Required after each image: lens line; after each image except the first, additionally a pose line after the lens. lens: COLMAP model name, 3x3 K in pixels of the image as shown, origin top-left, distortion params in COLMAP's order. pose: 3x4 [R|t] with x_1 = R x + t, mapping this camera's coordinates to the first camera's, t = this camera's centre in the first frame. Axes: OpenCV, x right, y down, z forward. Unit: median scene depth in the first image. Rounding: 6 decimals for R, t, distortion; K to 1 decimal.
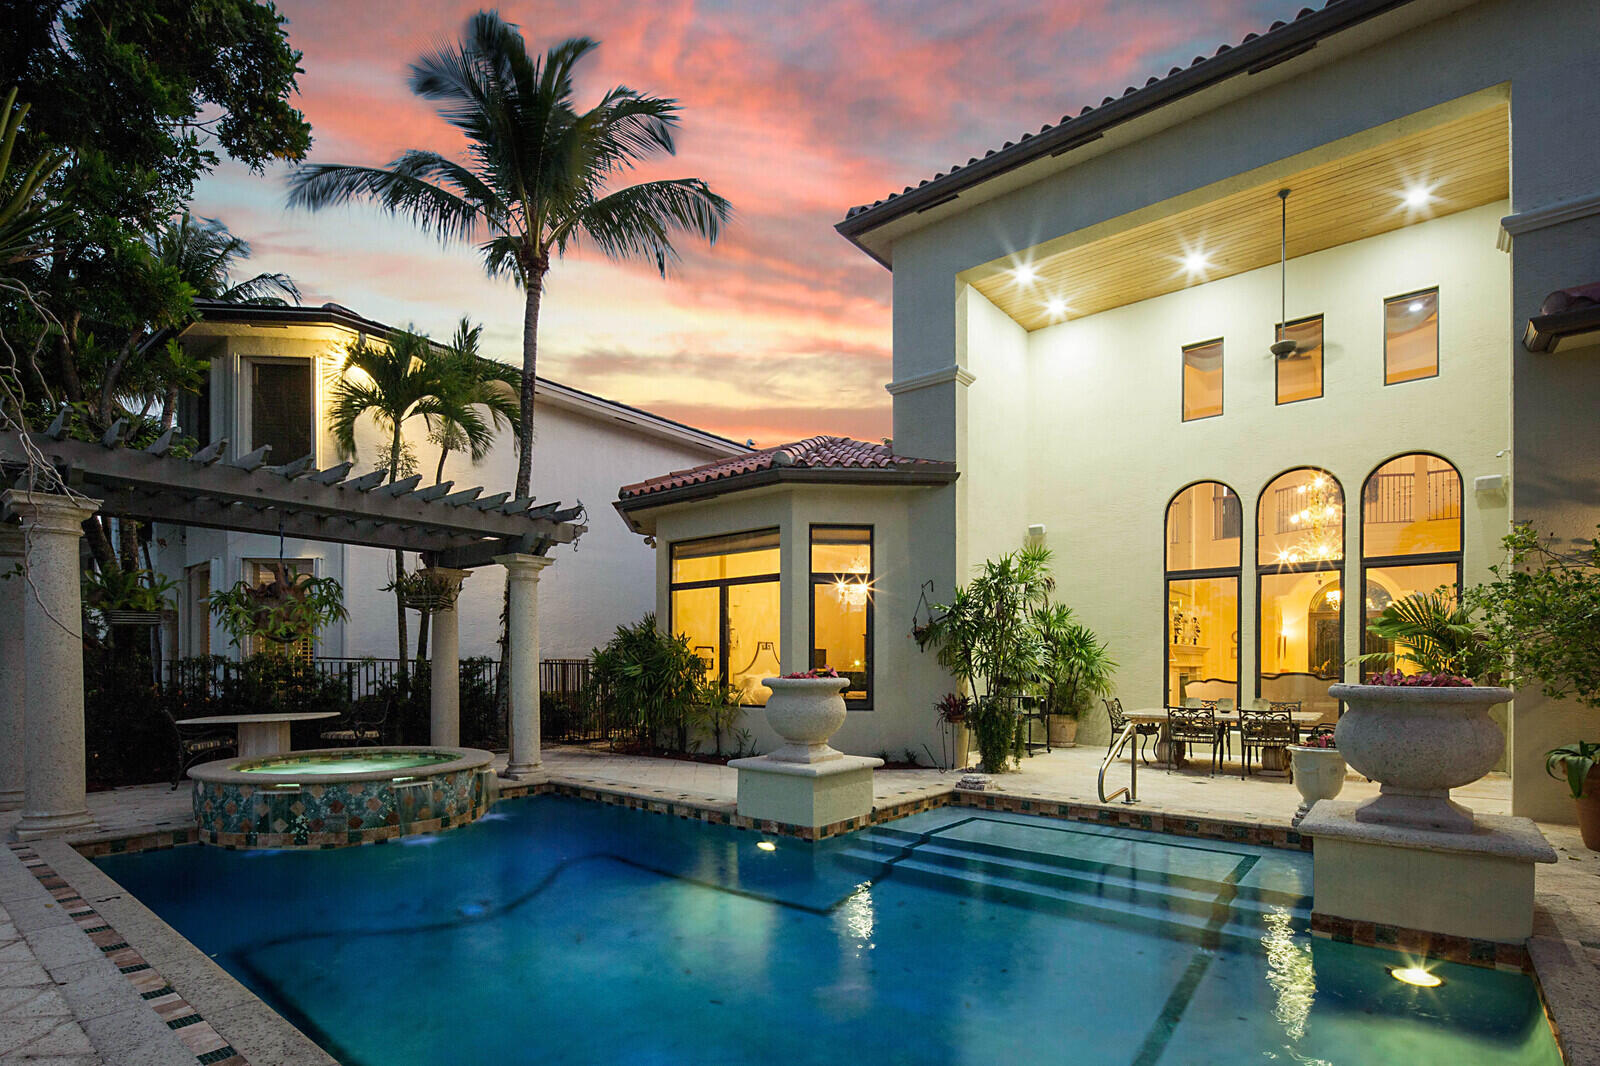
lens RADIAL K [[767.4, 0, 798.5], [0, 767.4, 669.7], [0, 0, 1]] dist [0.000062, -0.000236]
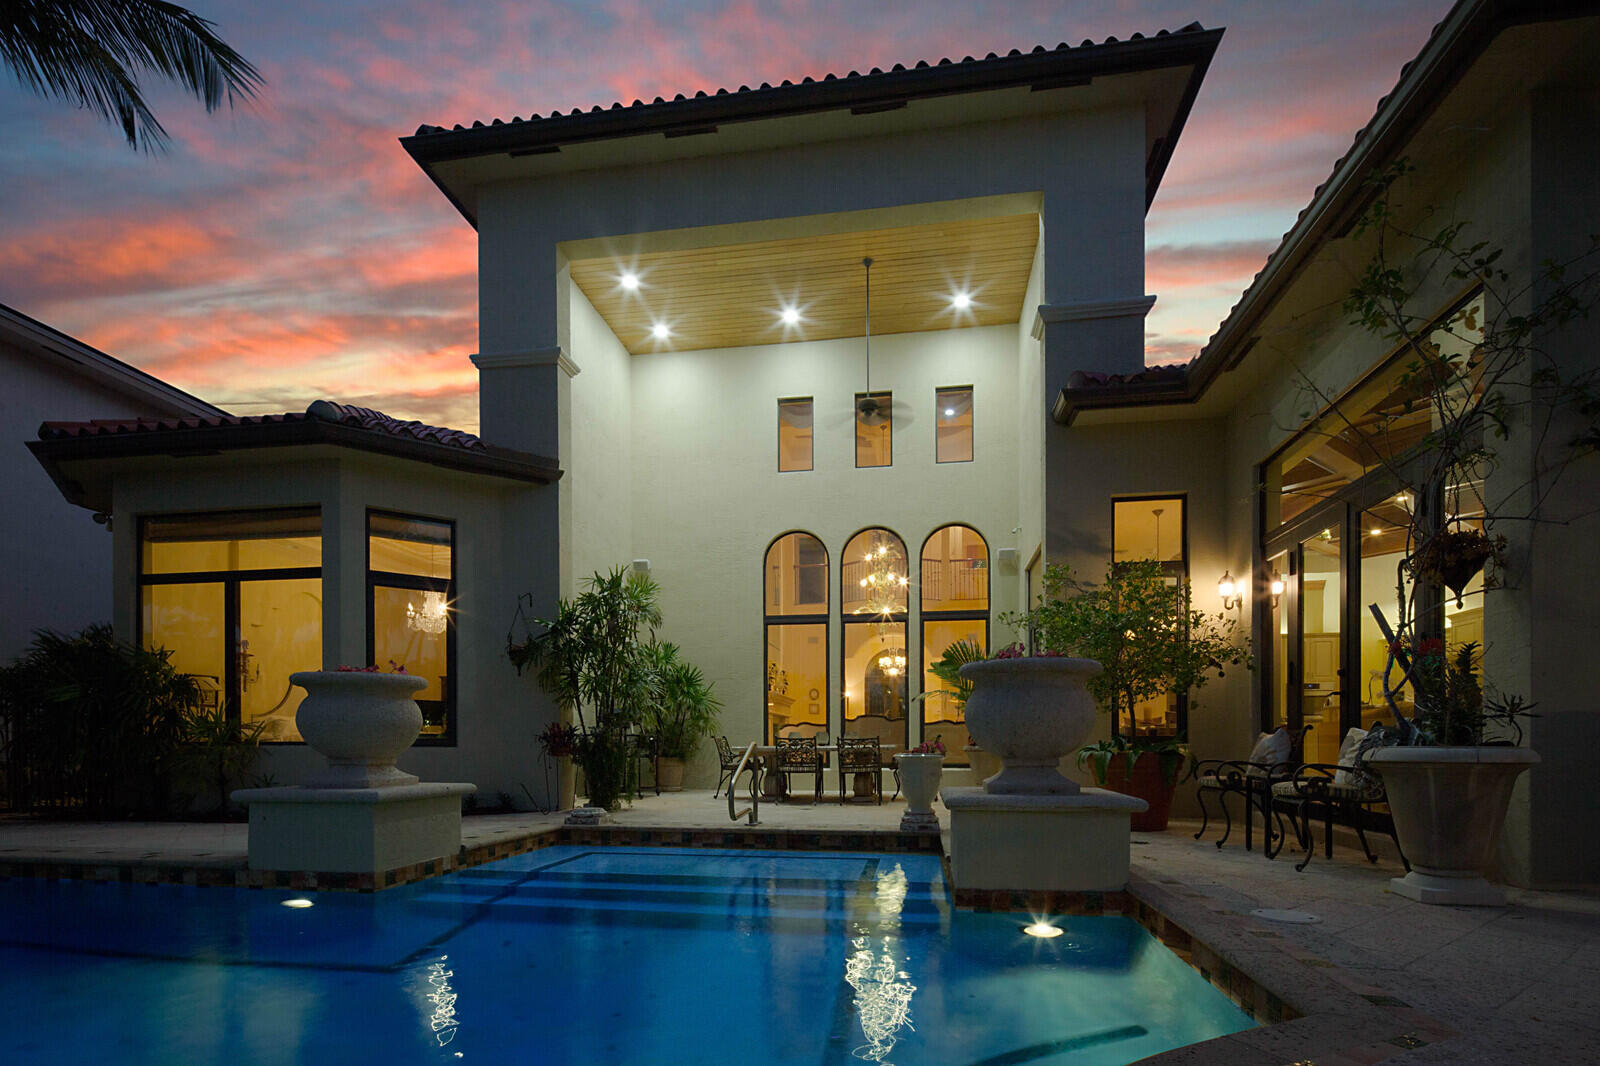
lens RADIAL K [[768.0, 0, 798.1], [0, 768.0, 747.9], [0, 0, 1]] dist [0.009263, -0.008810]
pose [[0.865462, -0.005567, 0.500943, 0.001327], [0.005483, 0.999984, 0.001640, 0.058611], [-0.500944, 0.001328, 0.865479, 0.109314]]
